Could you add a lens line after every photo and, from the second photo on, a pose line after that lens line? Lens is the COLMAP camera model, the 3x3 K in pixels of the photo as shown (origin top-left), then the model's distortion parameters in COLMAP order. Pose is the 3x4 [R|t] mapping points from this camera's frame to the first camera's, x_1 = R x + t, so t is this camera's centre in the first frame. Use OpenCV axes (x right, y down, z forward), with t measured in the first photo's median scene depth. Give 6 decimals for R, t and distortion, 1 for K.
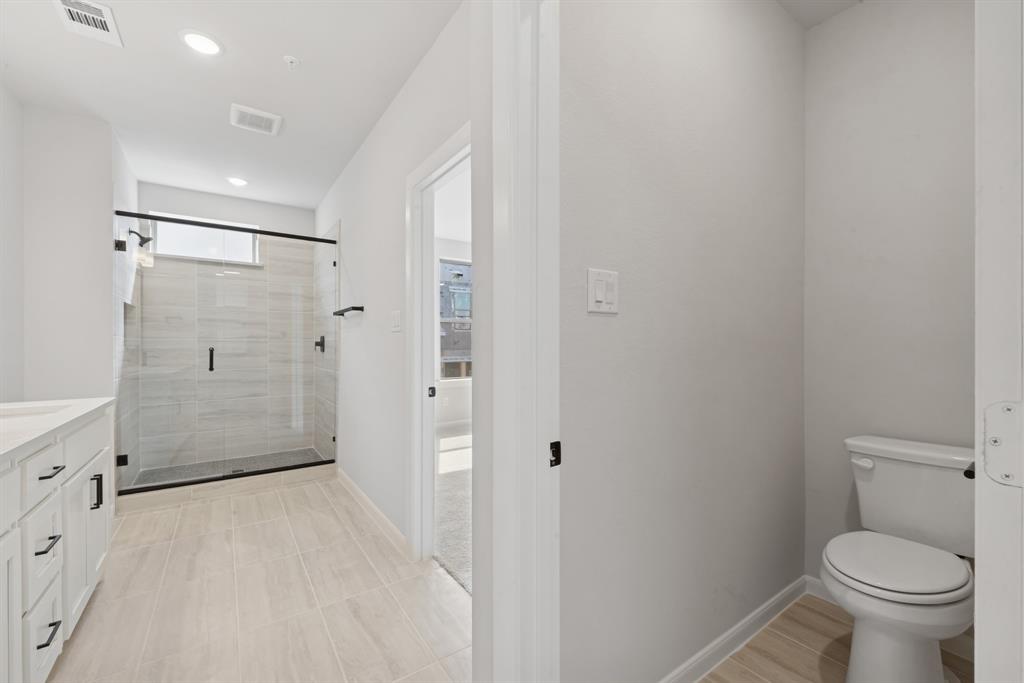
lens RADIAL K [[417.1, 0, 513.1], [0, 417.1, 342.3], [0, 0, 1]] dist [-0.002935, -0.000278]
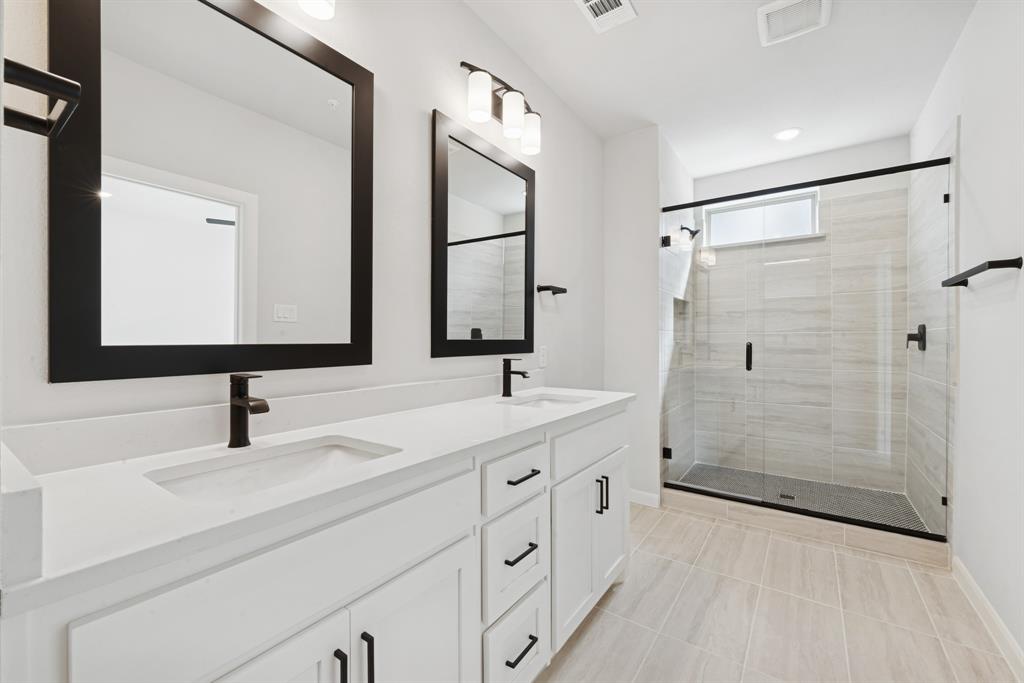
lens RADIAL K [[417.1, 0, 513.1], [0, 417.1, 342.3], [0, 0, 1]] dist [-0.002935, -0.000278]
pose [[0.339600, 0.005302, -0.940555, -0.092826], [0.006184, 0.999950, 0.007869, 0.002957], [0.940550, -0.008489, 0.339550, 0.246081]]
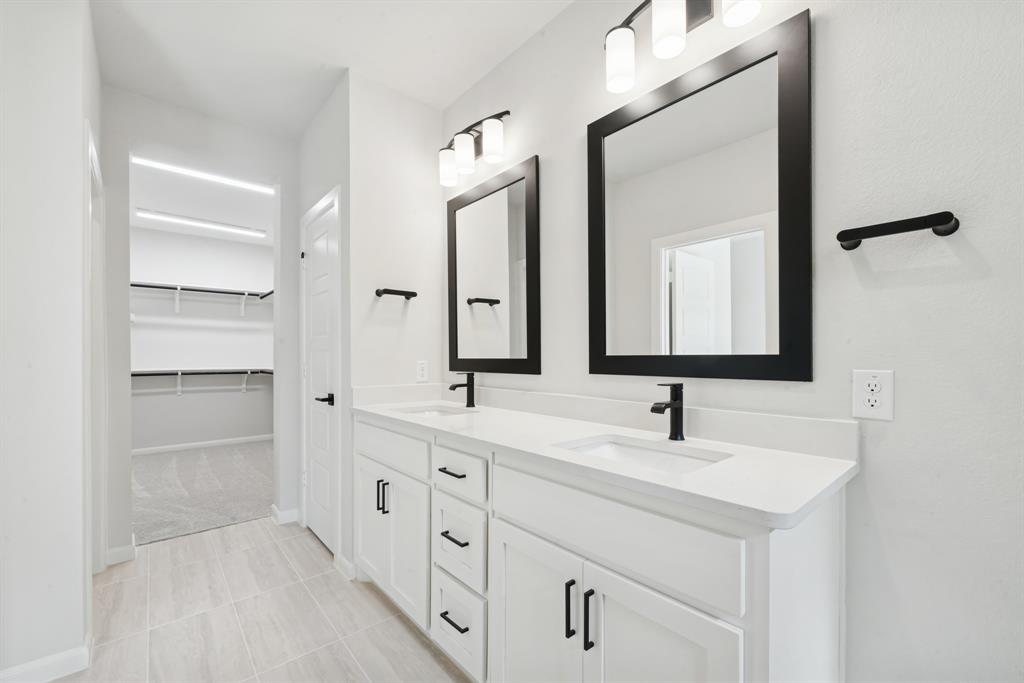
lens RADIAL K [[420.5, 0, 515.7], [0, 420.5, 335.4], [0, 0, 1]] dist [-0.000796, -0.000254]
pose [[-0.994085, 0.018019, -0.107103, -0.444763], [0.022558, 0.998891, -0.041328, -0.002419], [0.106240, -0.043499, -0.993389, 0.818142]]
